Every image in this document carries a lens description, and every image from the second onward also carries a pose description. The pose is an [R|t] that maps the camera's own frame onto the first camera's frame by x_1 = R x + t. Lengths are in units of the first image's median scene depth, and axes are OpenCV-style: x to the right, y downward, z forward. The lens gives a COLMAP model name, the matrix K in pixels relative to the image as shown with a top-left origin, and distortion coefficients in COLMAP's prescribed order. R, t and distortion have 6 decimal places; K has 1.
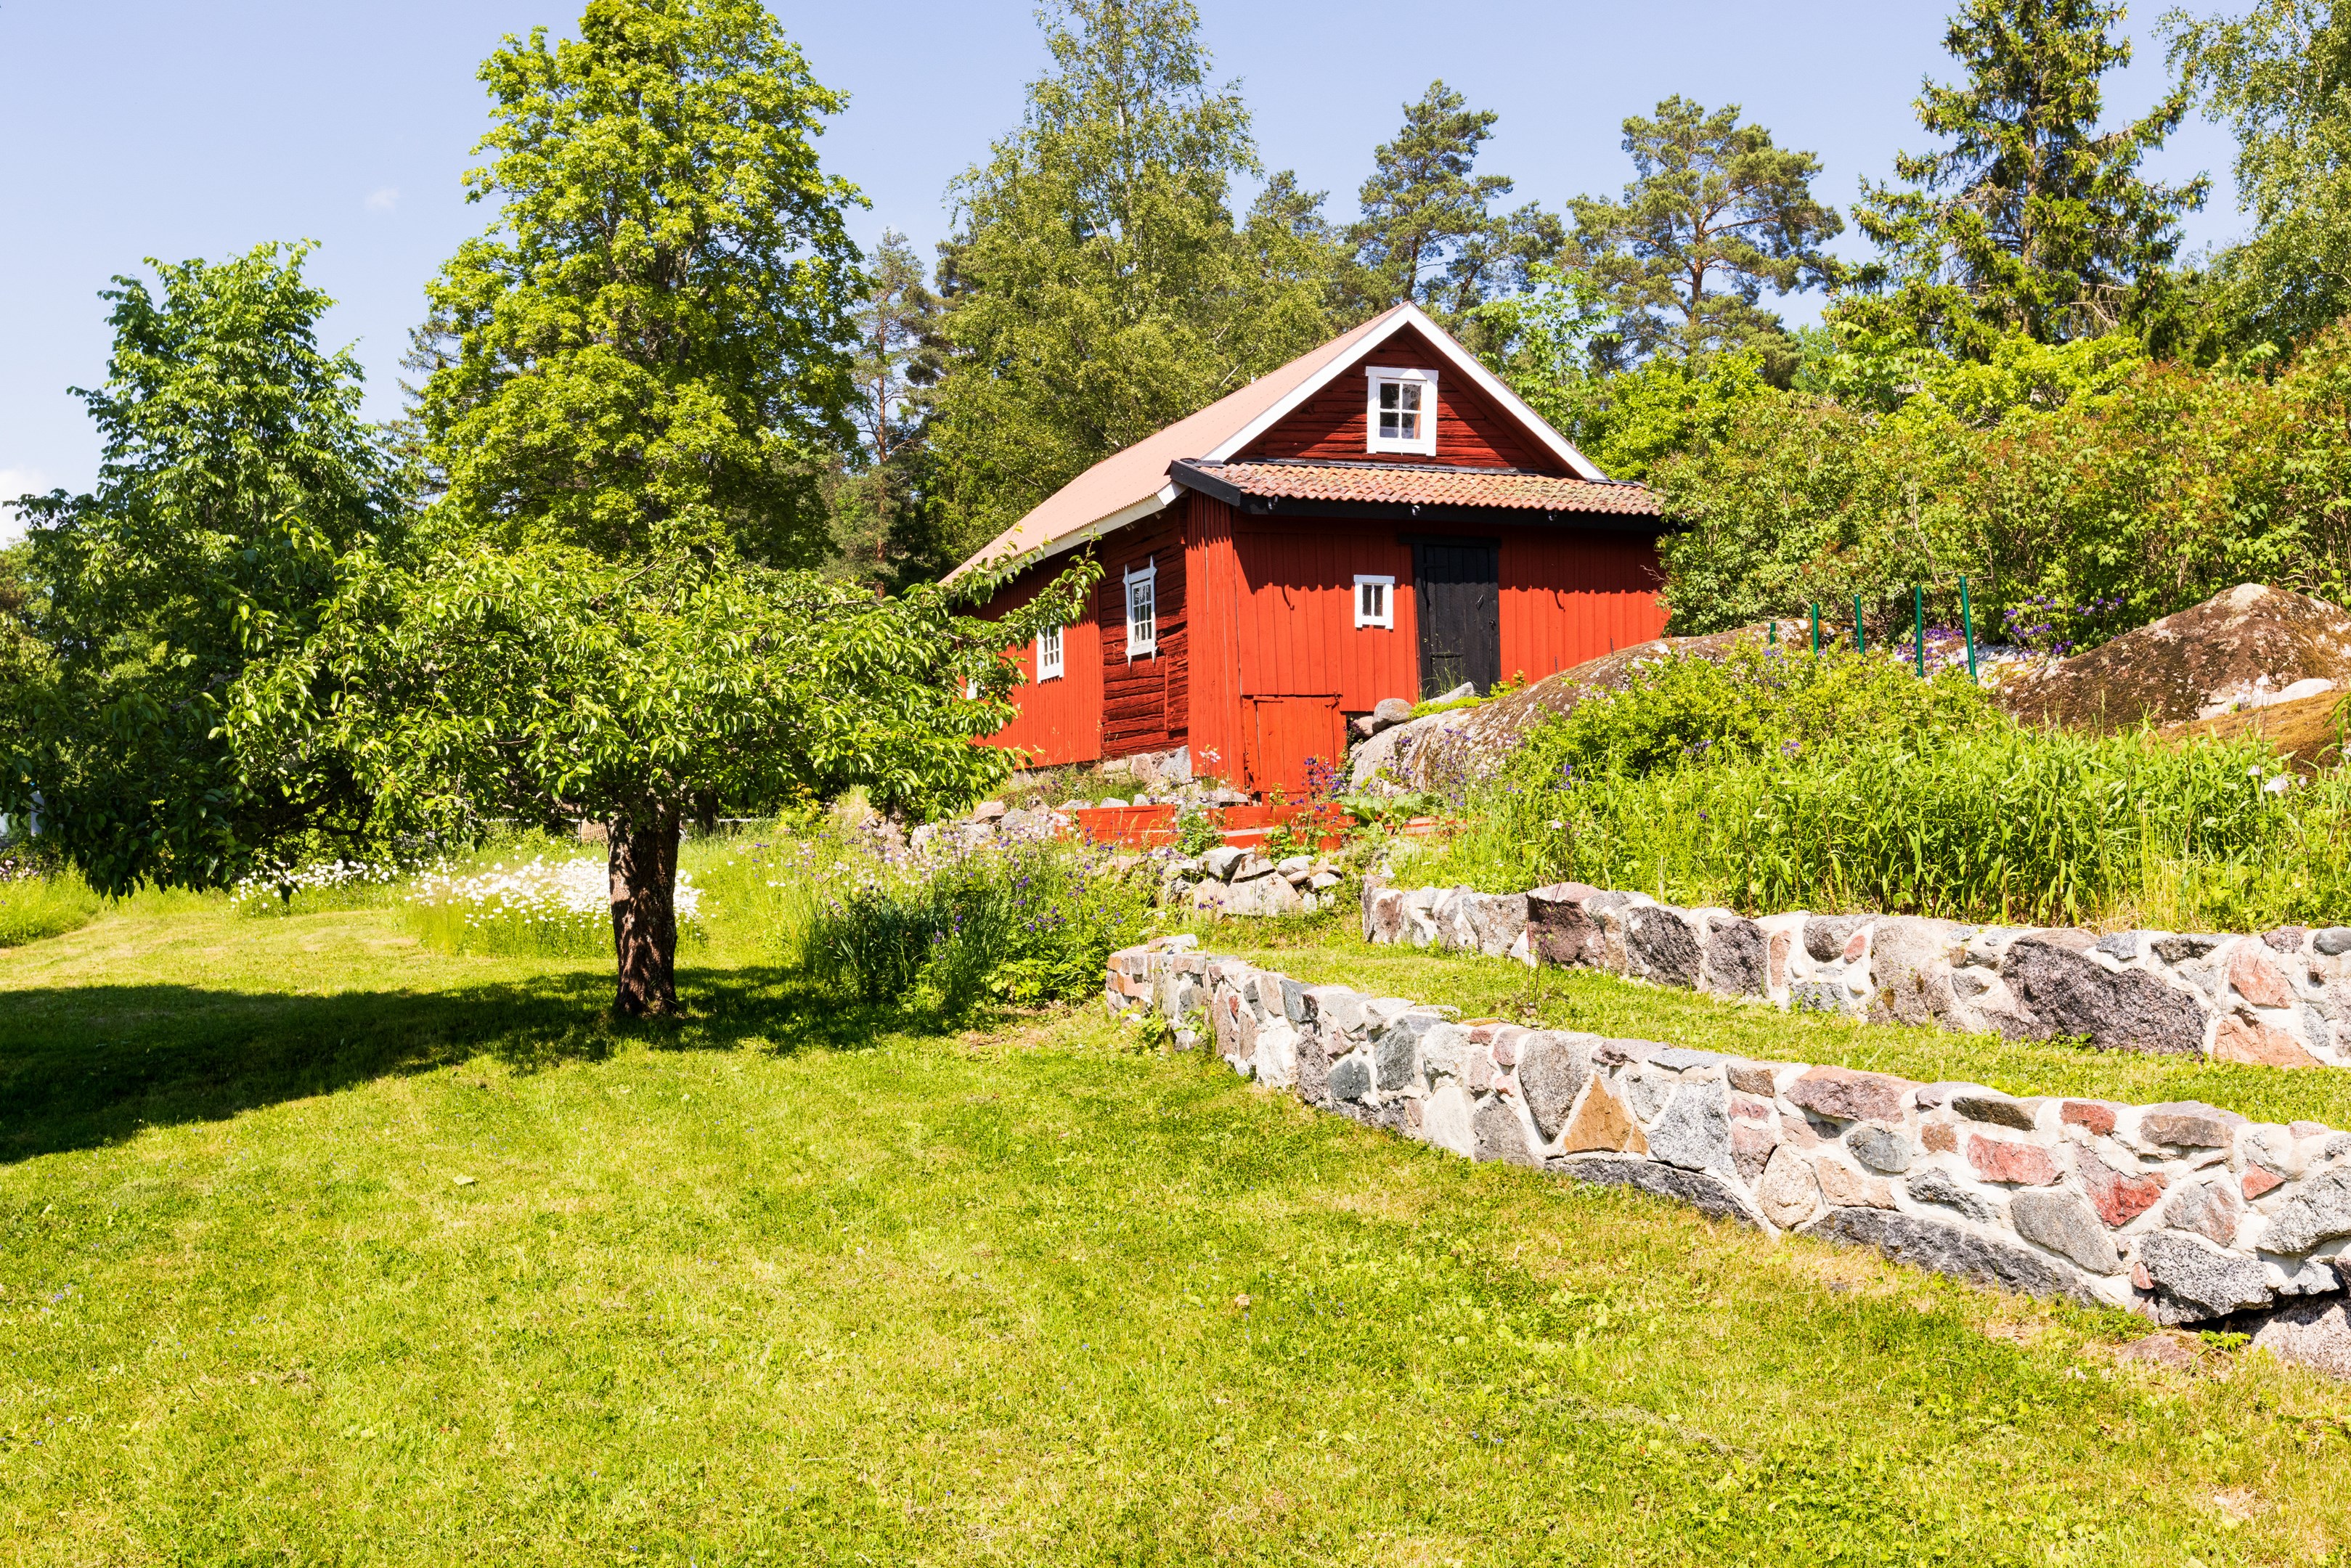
lens RADIAL K [[2148.9, 0, 1175.5], [0, 2148.9, 784.0], [0, 0, 1]] dist [0.066451, 0.001977]
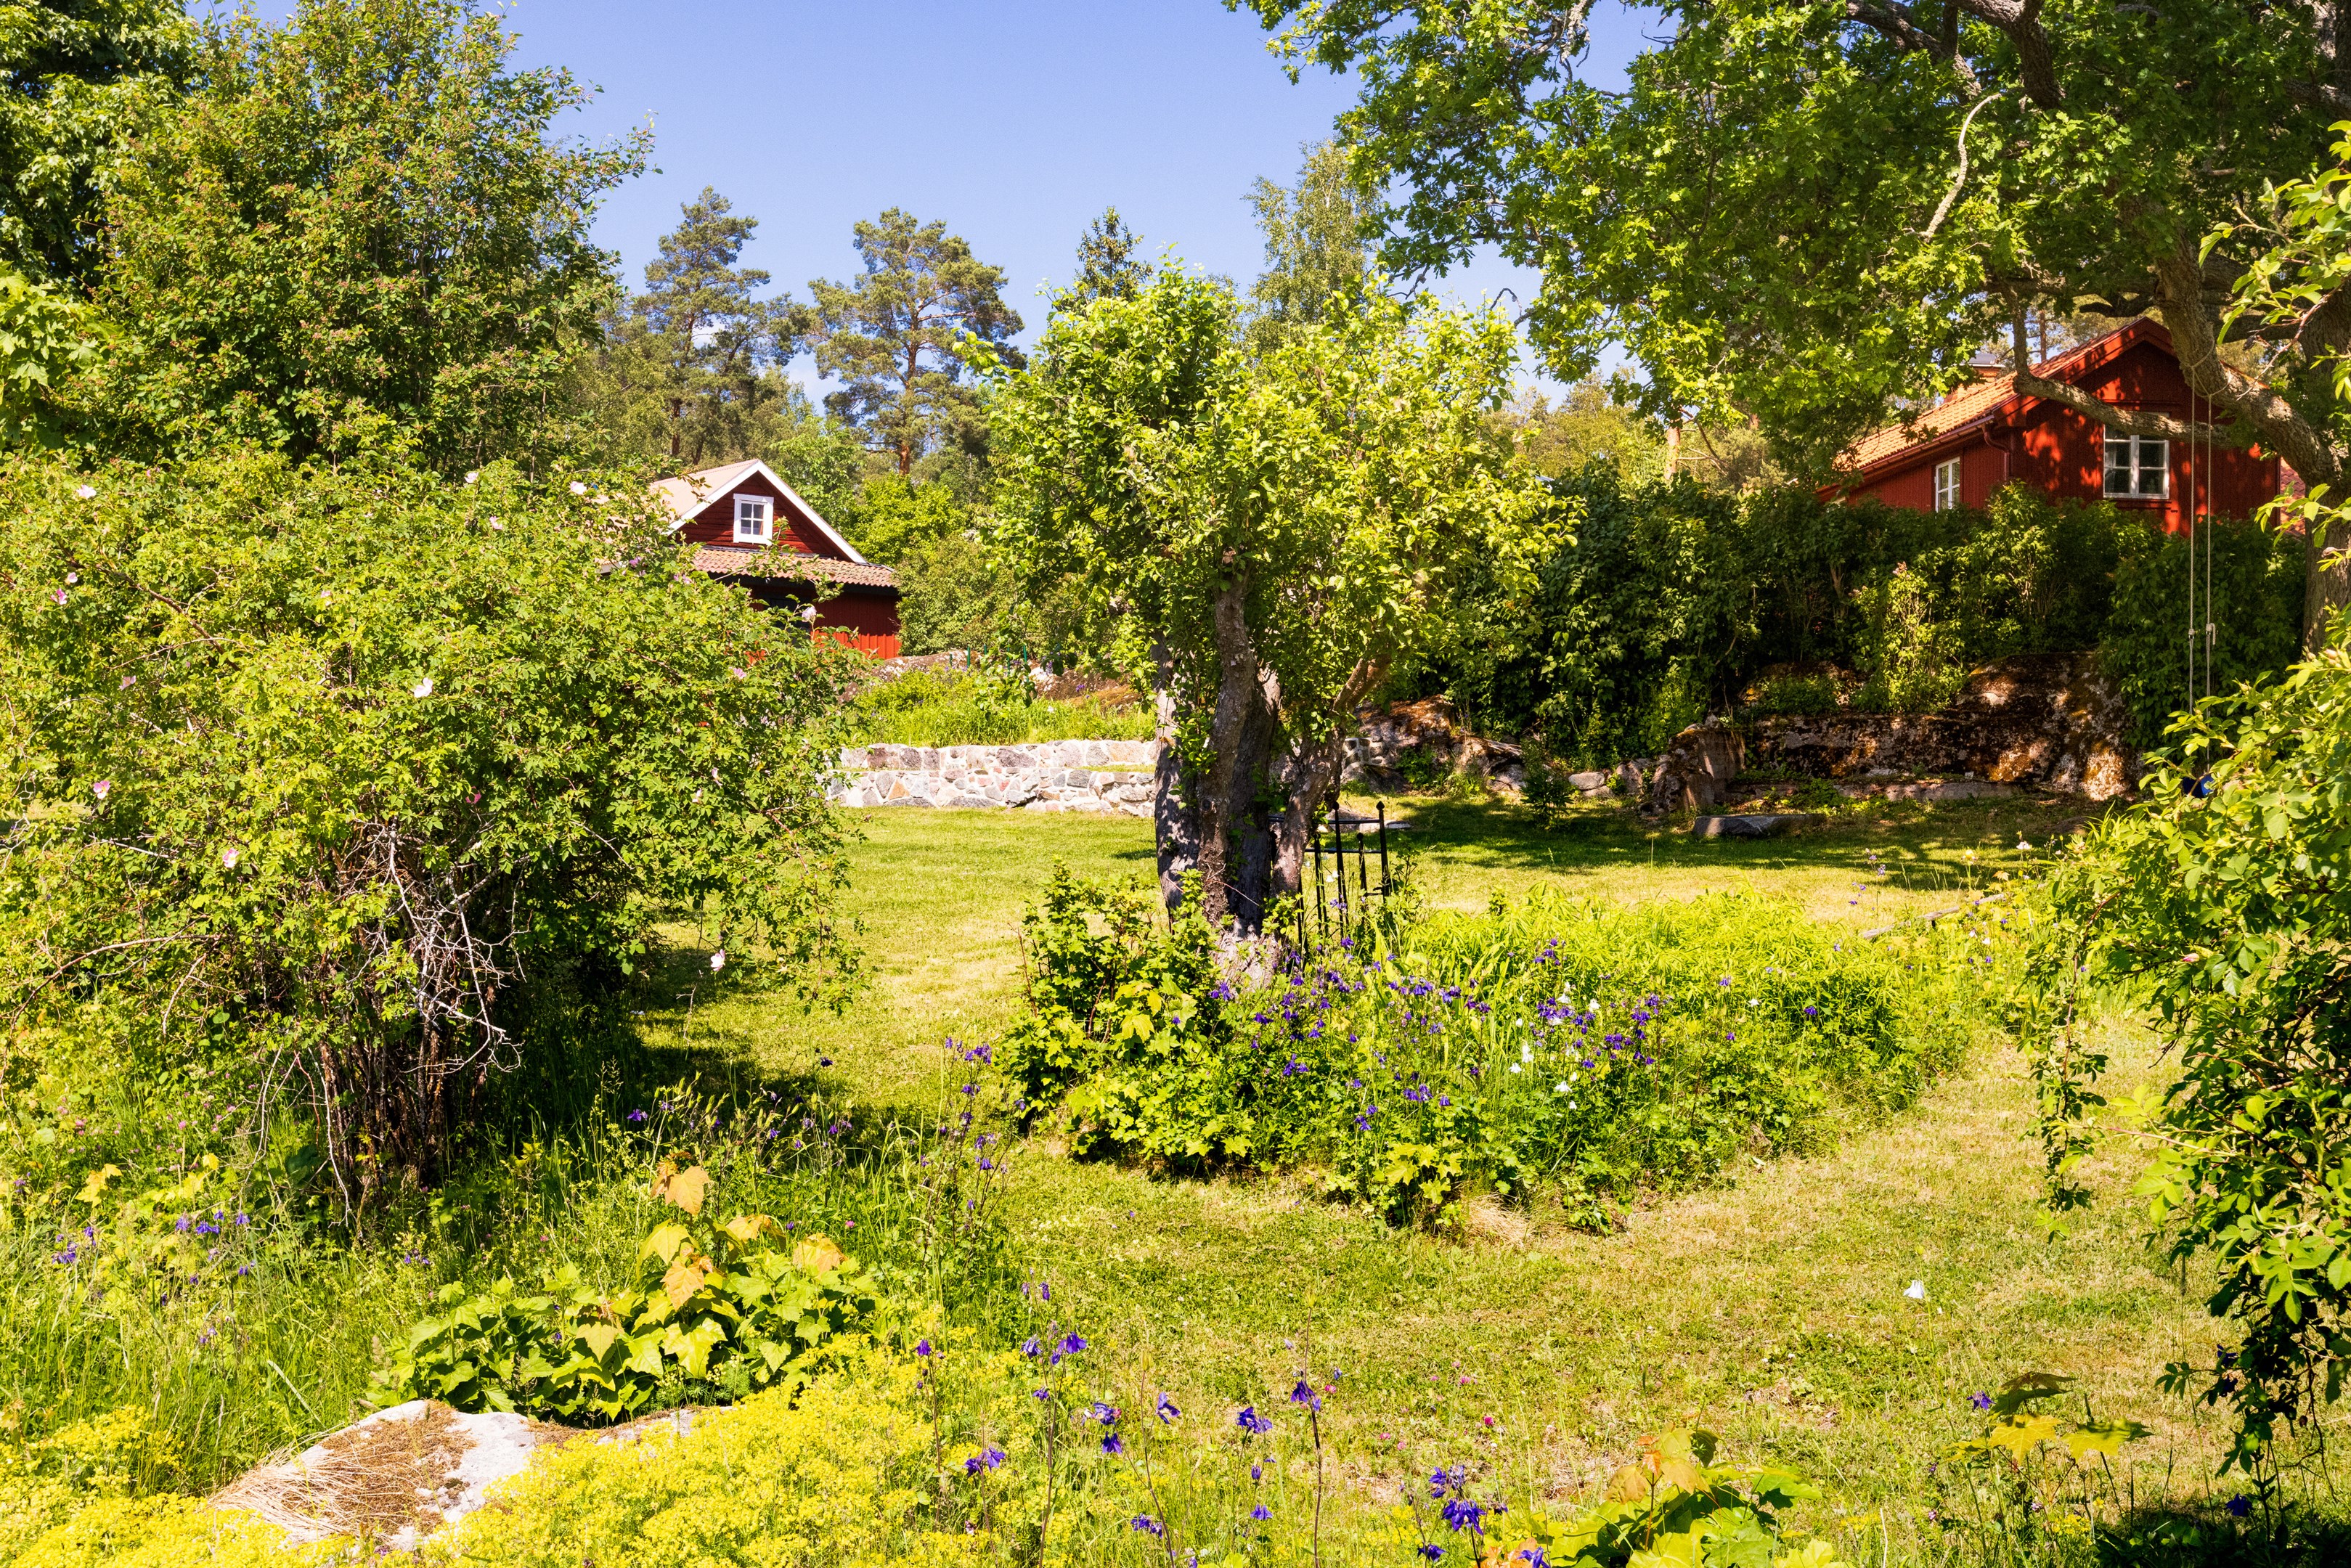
lens RADIAL K [[2368.2, 0, 1175.5], [0, 2368.2, 784.0], [0, 0, 1]] dist [0.137972, 0.002248]
pose [[0.938388, 0.016673, 0.345181, -0.237616], [-0.016627, 0.999857, -0.003093, 0.042681], [-0.345184, -0.002837, 0.938531, -0.937757]]
